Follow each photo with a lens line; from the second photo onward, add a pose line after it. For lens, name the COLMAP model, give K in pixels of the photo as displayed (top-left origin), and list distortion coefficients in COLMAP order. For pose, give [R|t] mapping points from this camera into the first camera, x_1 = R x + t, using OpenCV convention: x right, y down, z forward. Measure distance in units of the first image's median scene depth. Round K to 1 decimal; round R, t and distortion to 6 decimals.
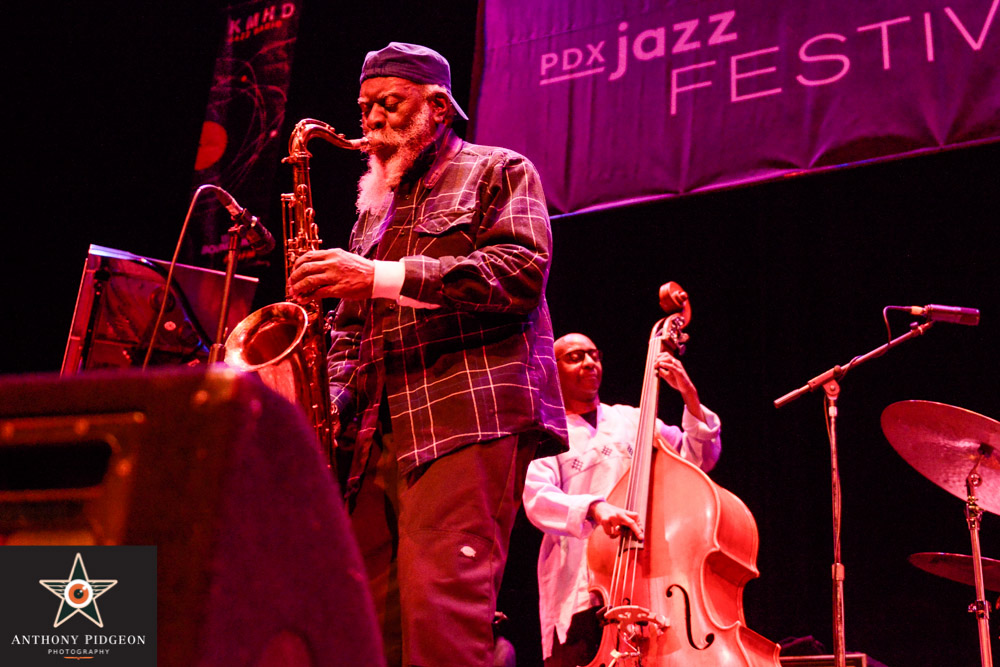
lens RADIAL K [[1295.8, 0, 558.0], [0, 1295.8, 331.8], [0, 0, 1]] dist [-0.184486, 0.757300]
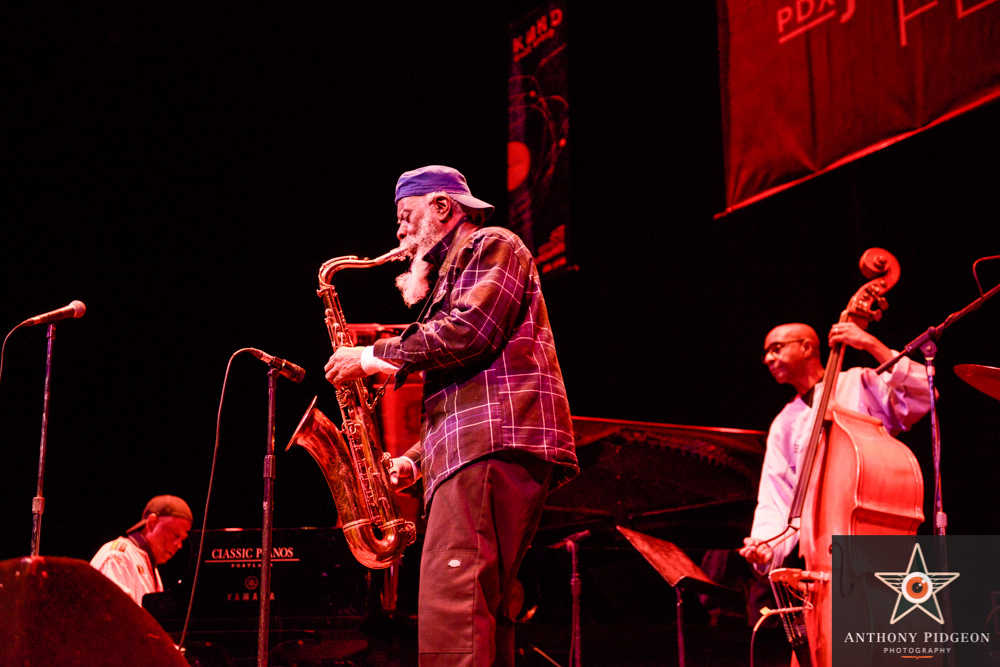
lens RADIAL K [[1526.3, 0, 478.4], [0, 1526.3, 330.0], [0, 0, 1]] dist [0.160686, -0.024153]
pose [[0.881164, -0.176817, -0.438505, 0.262592], [0.199599, 0.979859, 0.005983, -0.031047], [0.428615, -0.092797, 0.898709, -0.173433]]
